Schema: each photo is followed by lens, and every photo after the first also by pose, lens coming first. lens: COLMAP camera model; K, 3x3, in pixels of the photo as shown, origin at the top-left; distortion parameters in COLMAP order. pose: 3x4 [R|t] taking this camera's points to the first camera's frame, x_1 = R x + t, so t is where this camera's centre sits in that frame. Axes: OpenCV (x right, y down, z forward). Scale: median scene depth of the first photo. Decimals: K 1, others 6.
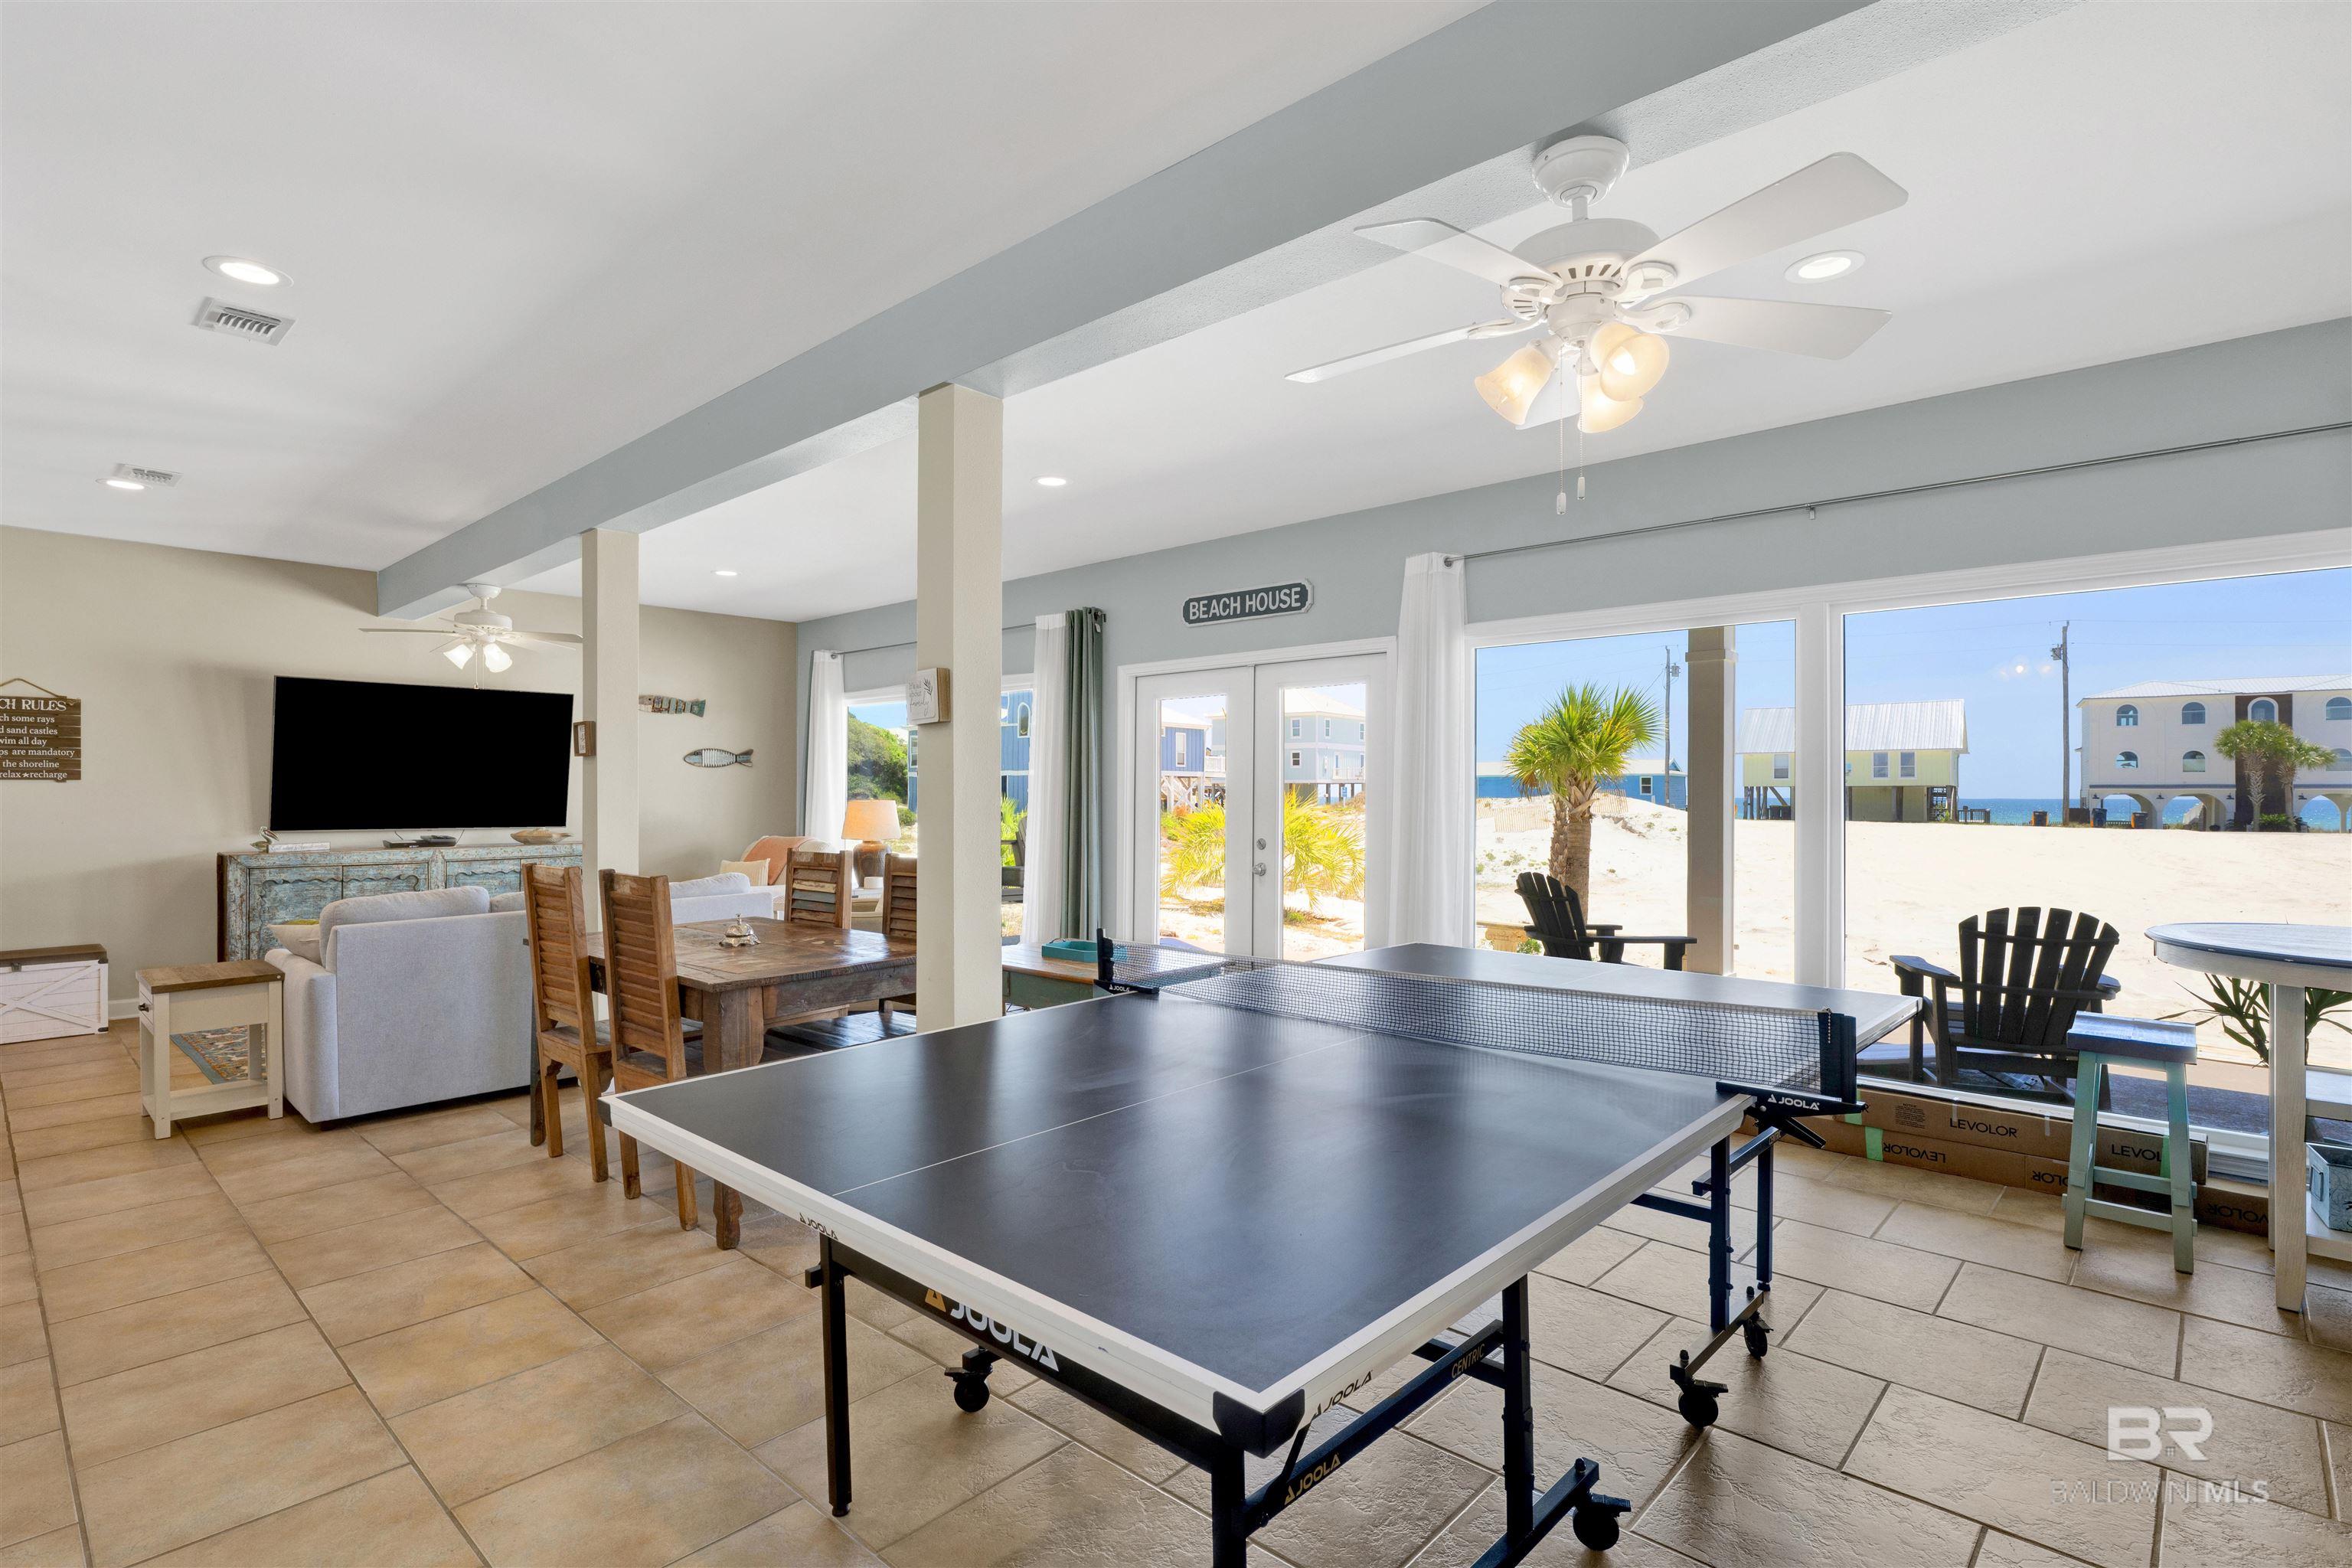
lens RADIAL K [[1151.4, 0, 1176.5], [0, 1151.4, 799.2], [0, 0, 1]] dist [0.002457, 0.000509]
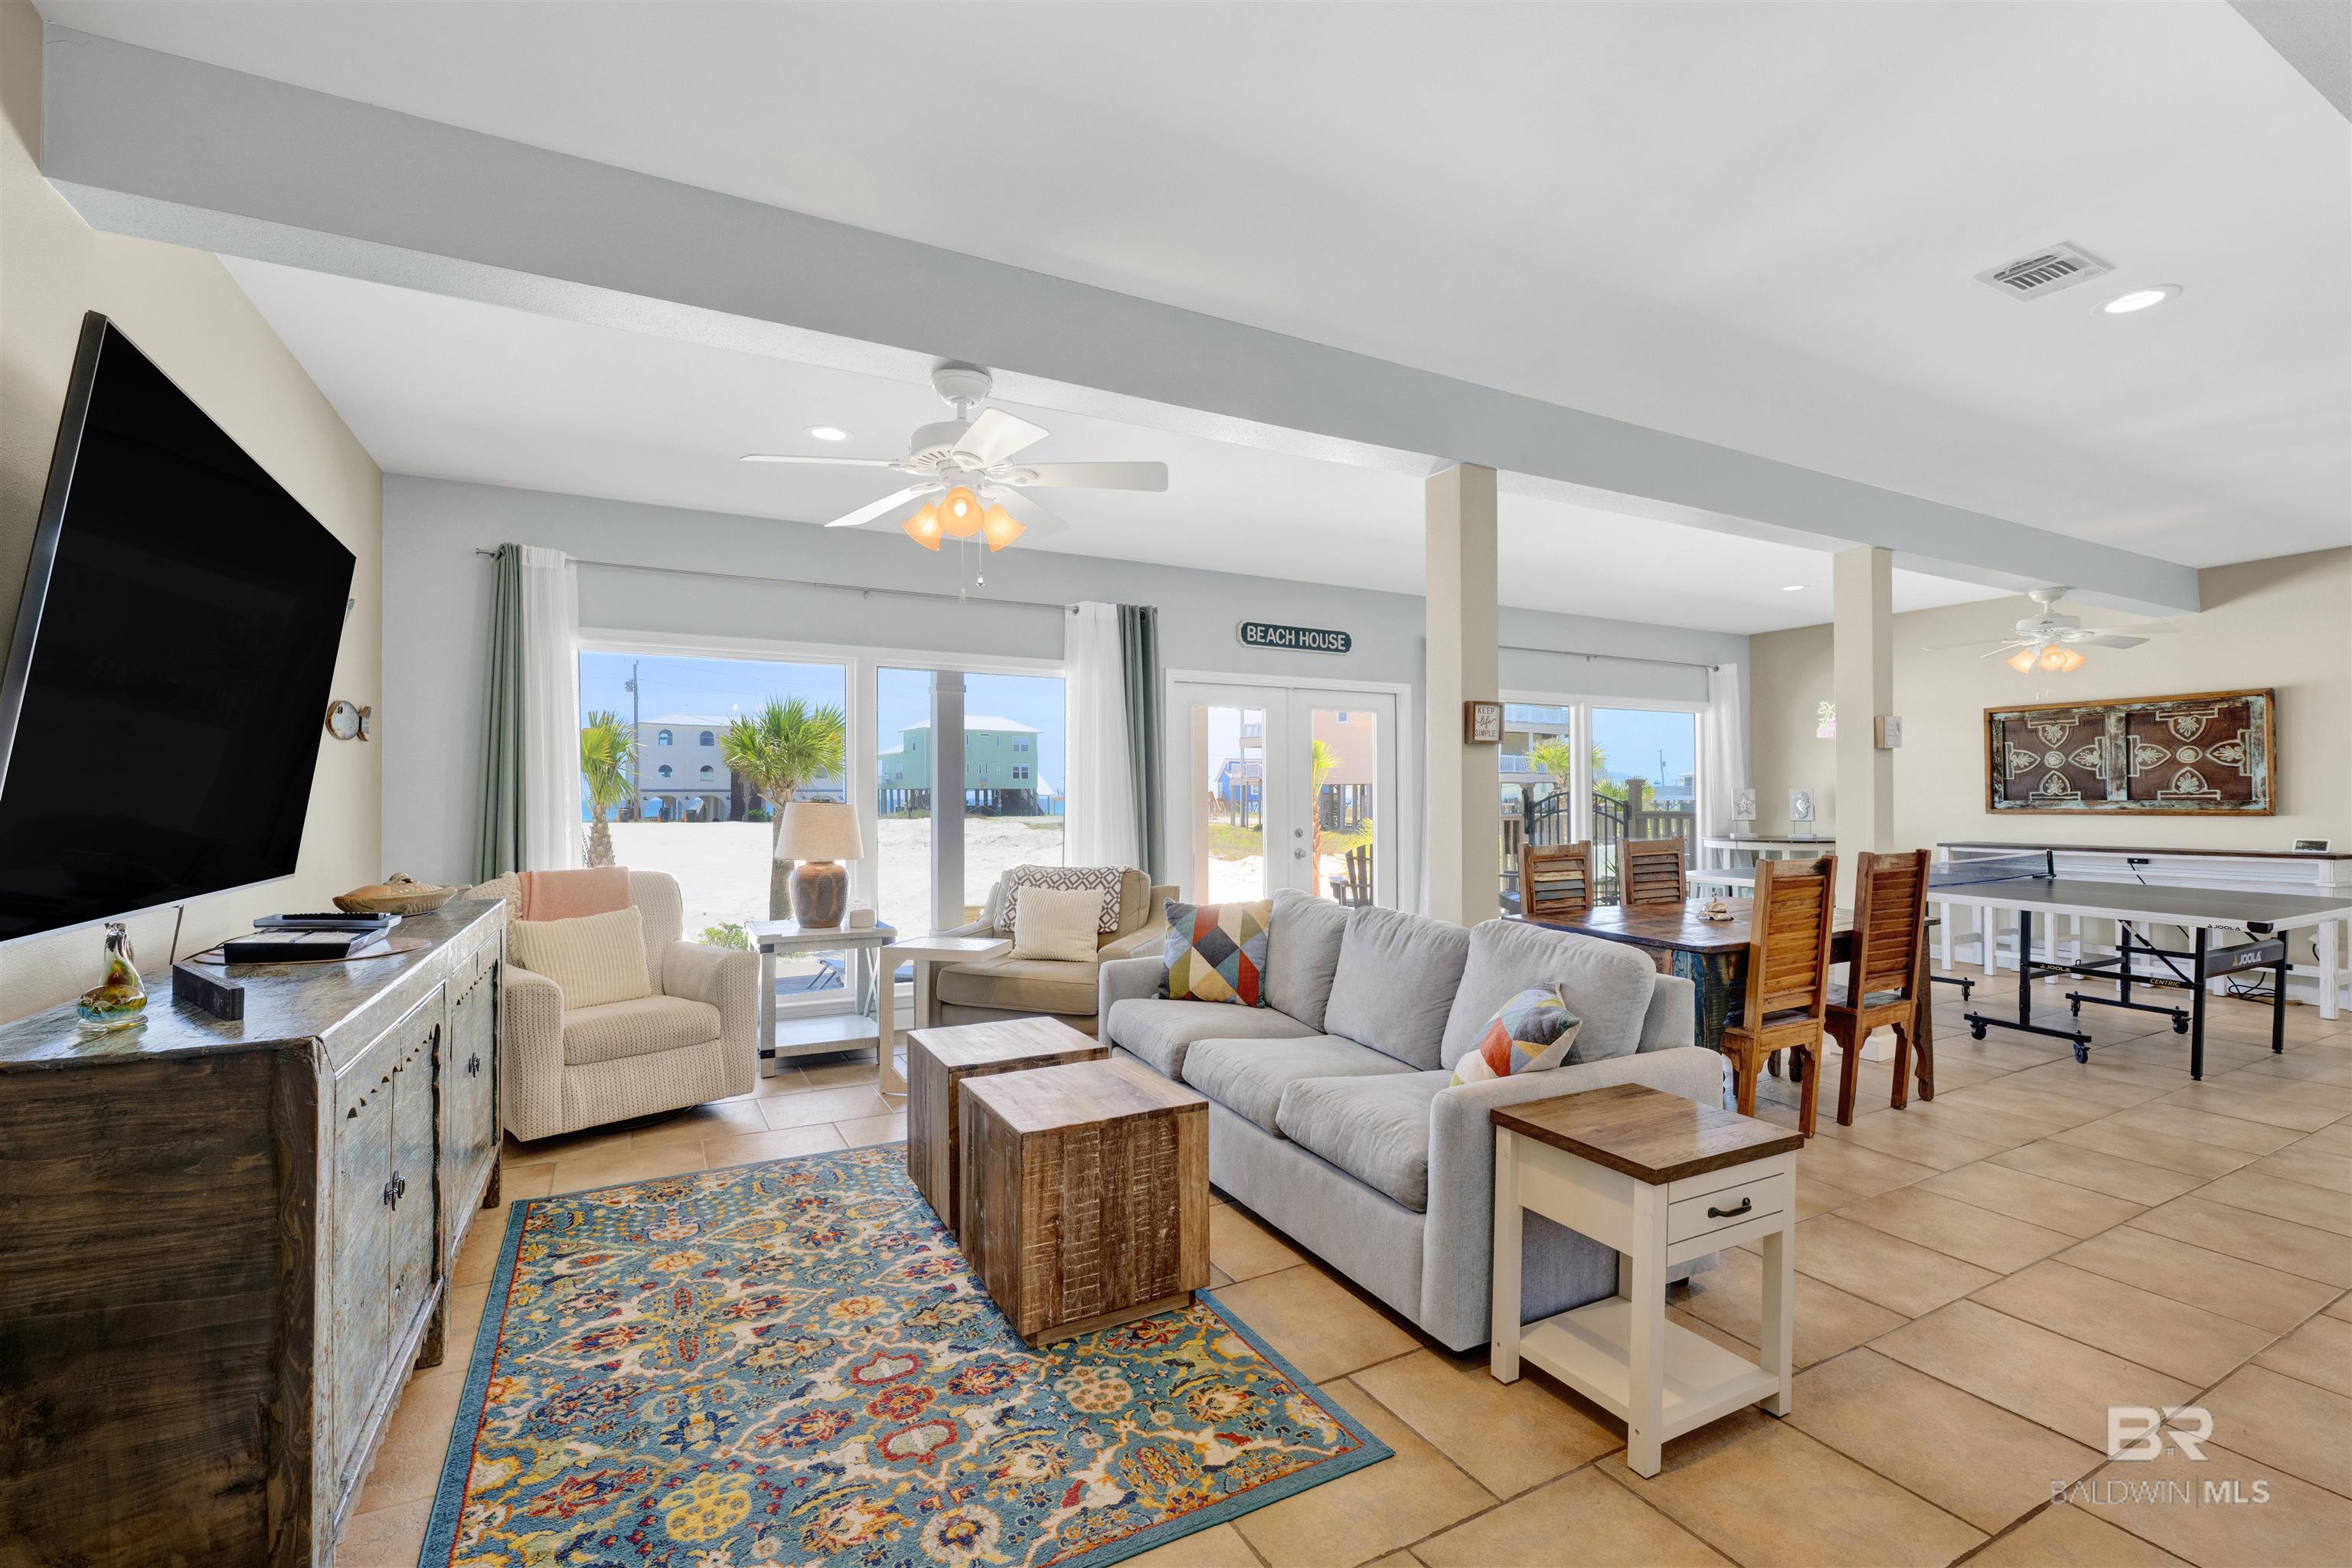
lens RADIAL K [[998.1, 0, 1175.8], [0, 998.1, 795.3], [0, 0, 1]] dist [-0.001890, -0.000455]
pose [[0.328996, -0.002811, 0.944327, -0.114008], [0.008766, 0.999962, -0.000077, -0.000311], [-0.944291, 0.008304, 0.329008, 0.089112]]
